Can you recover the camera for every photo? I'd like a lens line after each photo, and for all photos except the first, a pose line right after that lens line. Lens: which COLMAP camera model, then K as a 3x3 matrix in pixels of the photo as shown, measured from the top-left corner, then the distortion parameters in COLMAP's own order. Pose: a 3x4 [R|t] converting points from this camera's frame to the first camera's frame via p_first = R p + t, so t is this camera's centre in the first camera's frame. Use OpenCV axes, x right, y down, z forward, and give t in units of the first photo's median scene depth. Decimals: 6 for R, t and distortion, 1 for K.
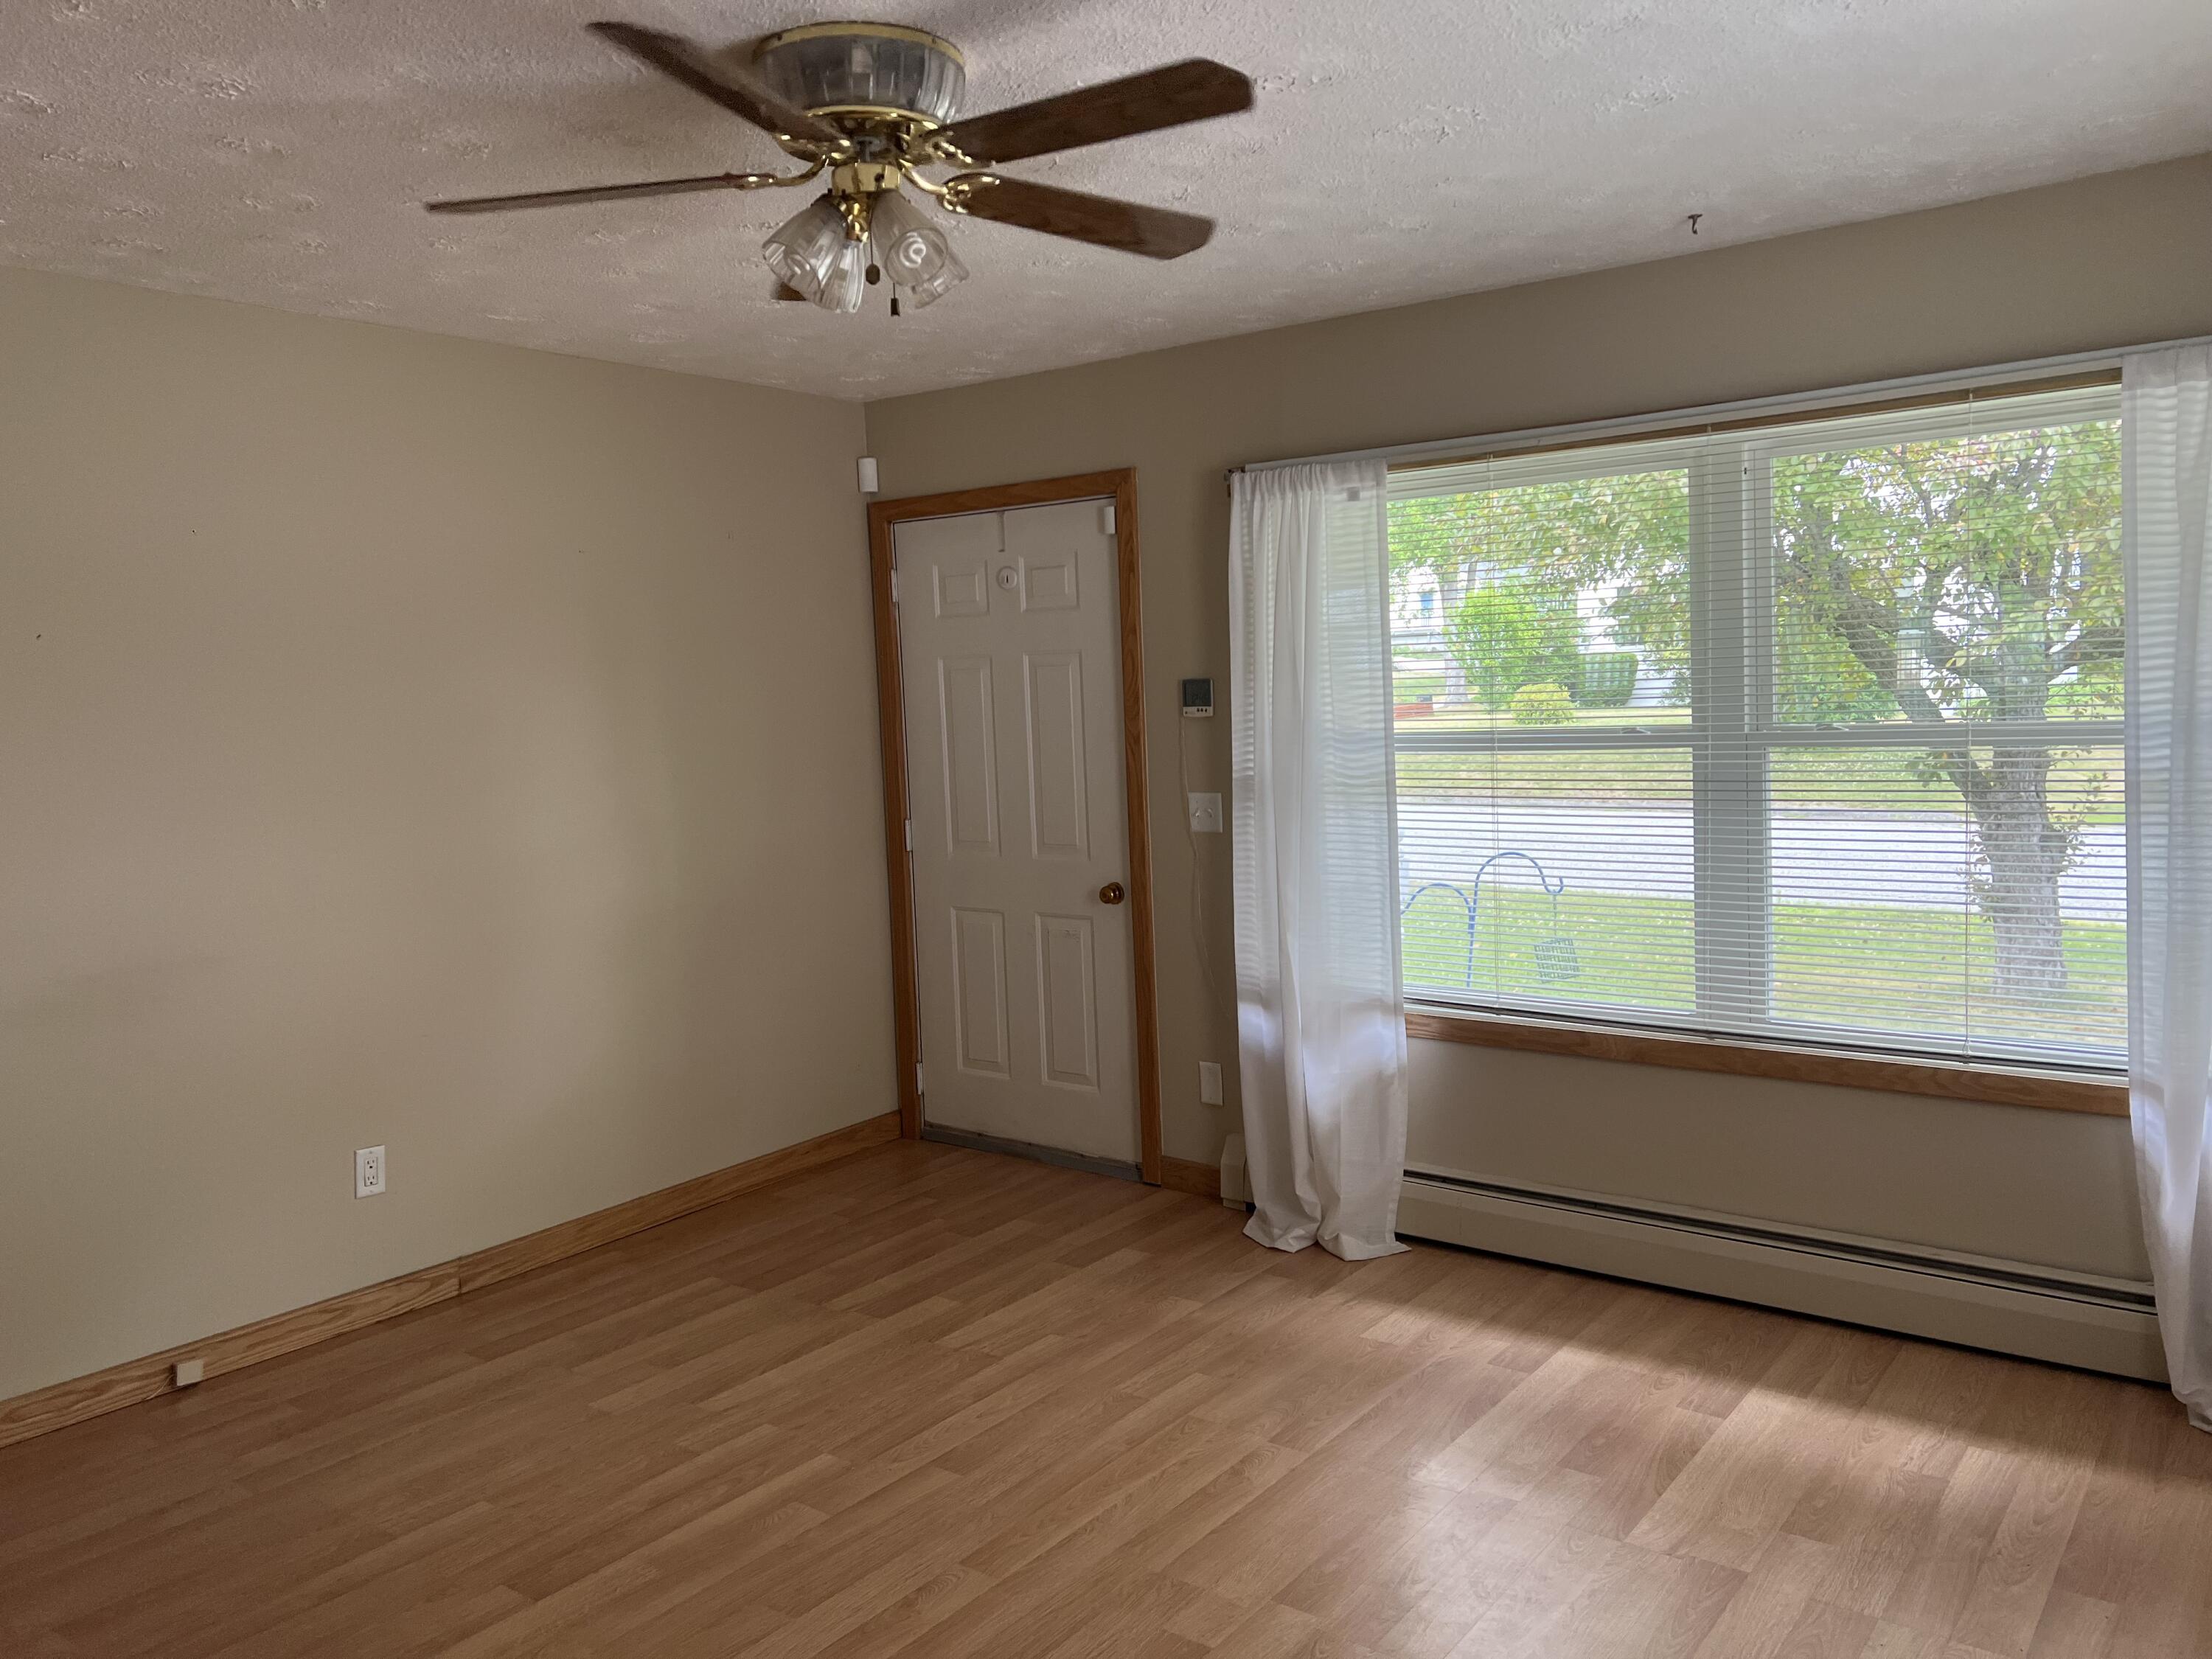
lens RADIAL K [[1676.8, 0, 1081.5], [0, 1676.8, 825.9], [0, 0, 1]] dist [0.099774, -0.089129]
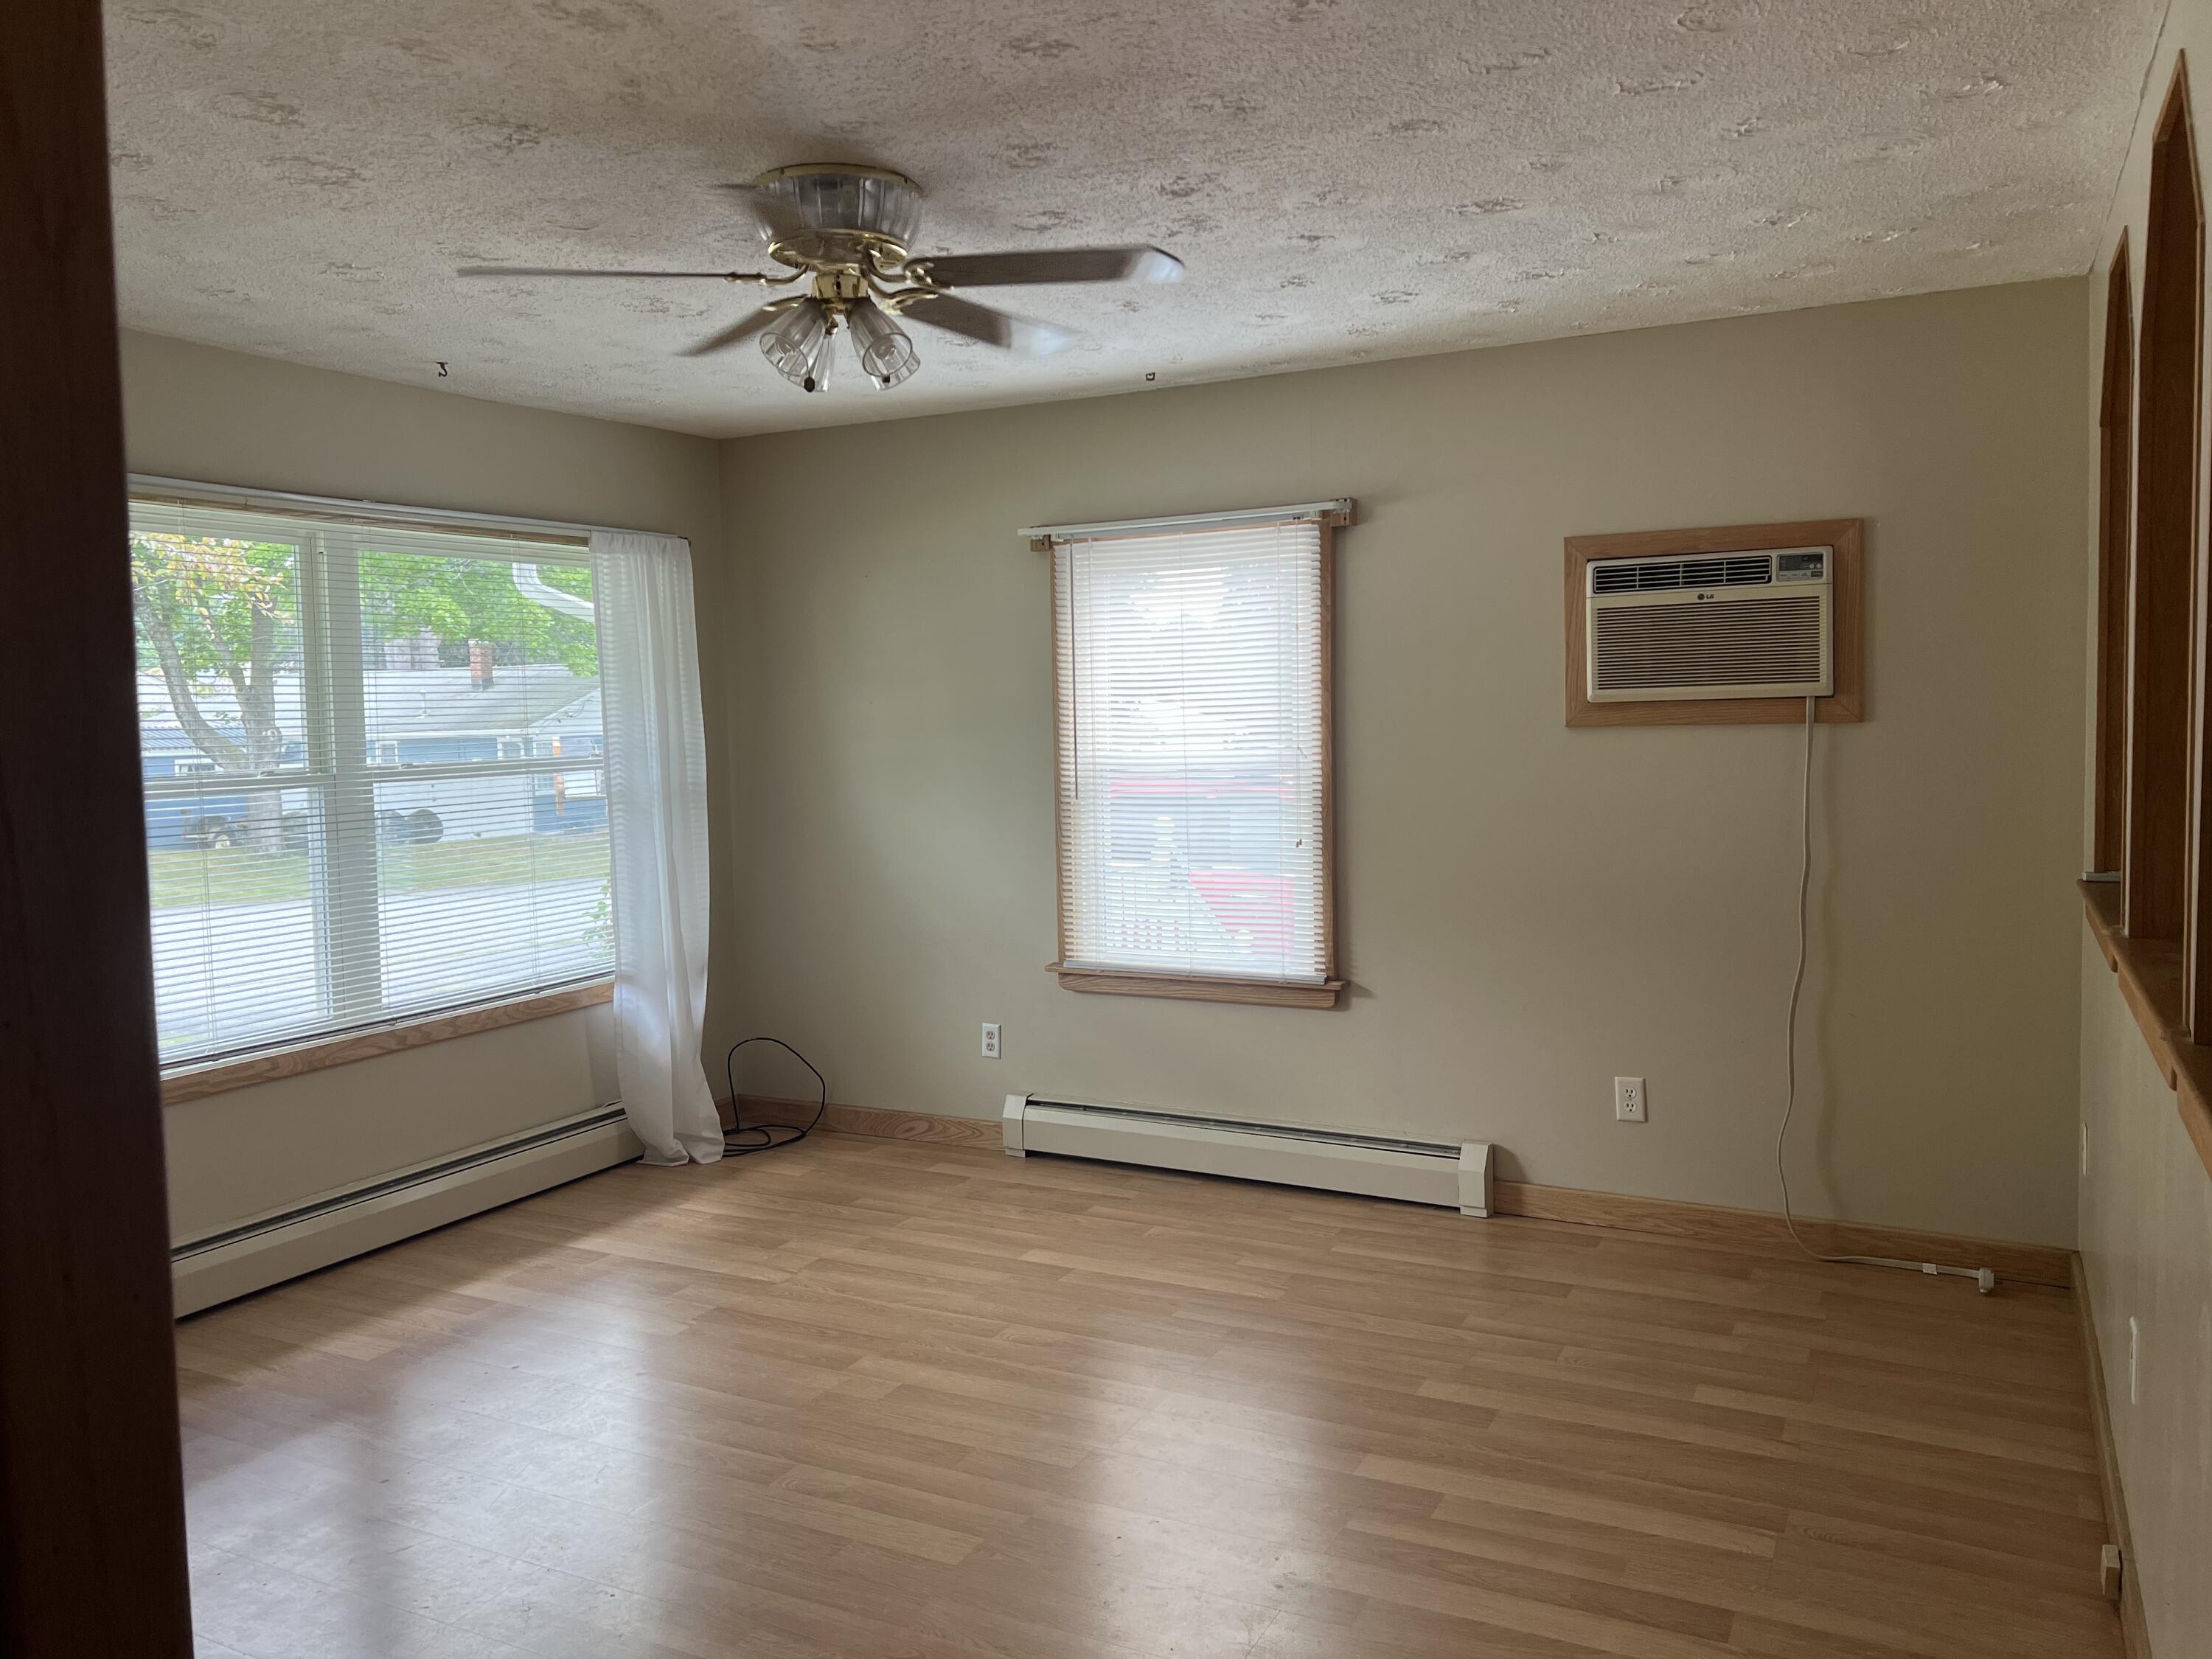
lens RADIAL K [[1676.8, 0, 1081.5], [0, 1676.8, 825.9], [0, 0, 1]] dist [0.099774, -0.089129]
pose [[-0.157307, -0.033032, 0.986997, -1.009952], [0.112365, 0.992351, 0.051120, -0.023950], [-0.981136, 0.118946, -0.152392, 0.780511]]
